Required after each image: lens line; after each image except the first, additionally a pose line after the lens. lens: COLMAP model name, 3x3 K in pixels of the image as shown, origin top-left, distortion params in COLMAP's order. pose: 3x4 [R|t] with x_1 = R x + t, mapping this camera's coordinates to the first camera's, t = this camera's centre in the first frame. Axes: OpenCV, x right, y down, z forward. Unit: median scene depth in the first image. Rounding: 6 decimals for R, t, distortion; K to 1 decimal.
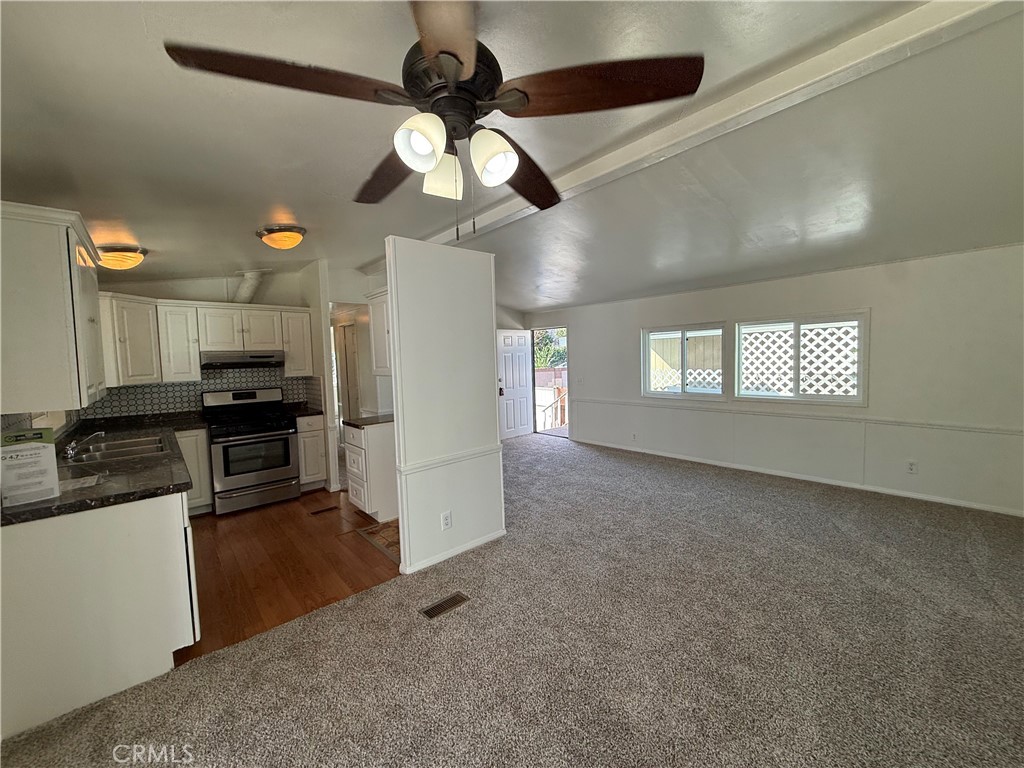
lens RADIAL K [[405.4, 0, 513.9], [0, 405.4, 382.2], [0, 0, 1]] dist [-0.000460, -0.000126]
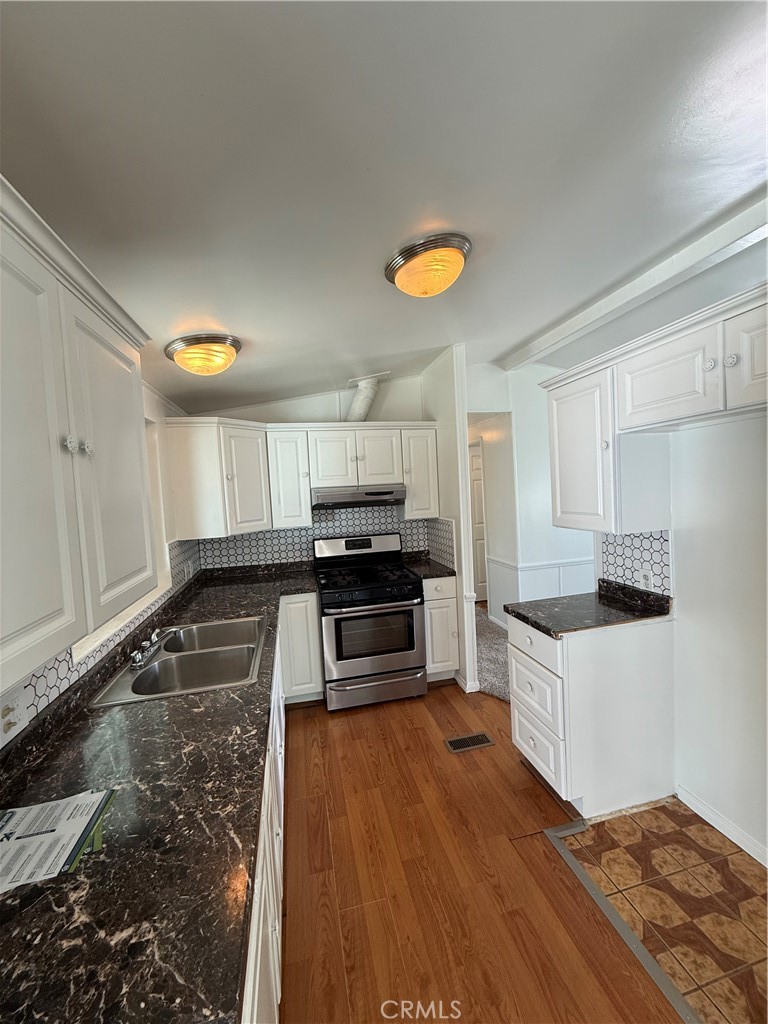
lens RADIAL K [[405.4, 0, 384.0], [0, 405.4, 512.0], [0, 0, 1]] dist [-0.000460, -0.000126]
pose [[0.874654, 0.009883, -0.484646, -0.264436], [-0.001383, 0.999839, 0.017894, -0.042249], [0.484745, -0.014981, 0.874527, 0.373188]]
